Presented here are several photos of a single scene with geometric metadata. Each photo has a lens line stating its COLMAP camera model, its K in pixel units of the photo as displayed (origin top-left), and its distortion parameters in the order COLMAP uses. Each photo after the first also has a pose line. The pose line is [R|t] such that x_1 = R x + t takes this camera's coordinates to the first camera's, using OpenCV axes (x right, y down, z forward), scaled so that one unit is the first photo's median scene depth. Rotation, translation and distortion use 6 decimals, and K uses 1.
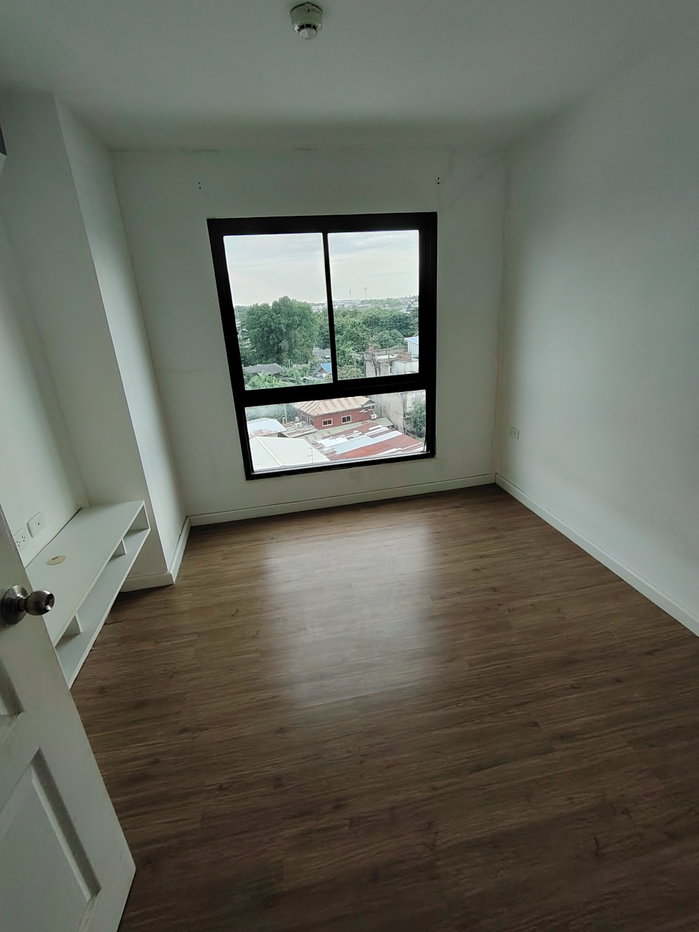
lens RADIAL K [[440.8, 0, 349.5], [0, 440.8, 466.0], [0, 0, 1]] dist [0.001109, -0.000004]
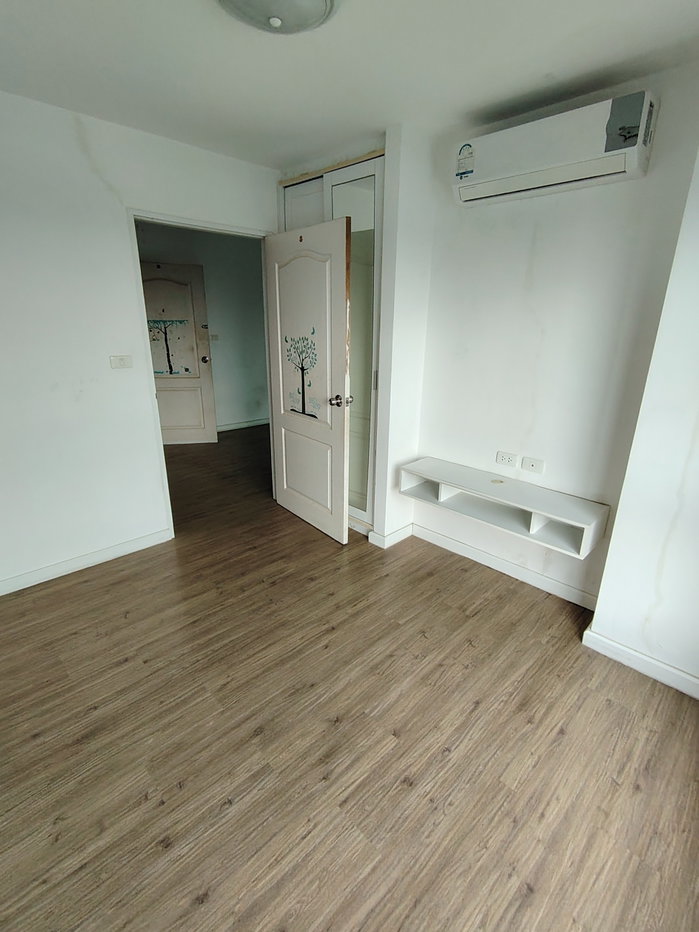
lens RADIAL K [[440.8, 0, 349.5], [0, 440.8, 466.0], [0, 0, 1]] dist [0.001109, -0.000004]
pose [[-0.828056, 0.221401, -0.515078, 0.393840], [-0.161096, 0.786018, 0.596845, -0.535107], [0.537003, 0.577197, -0.615200, 1.462990]]
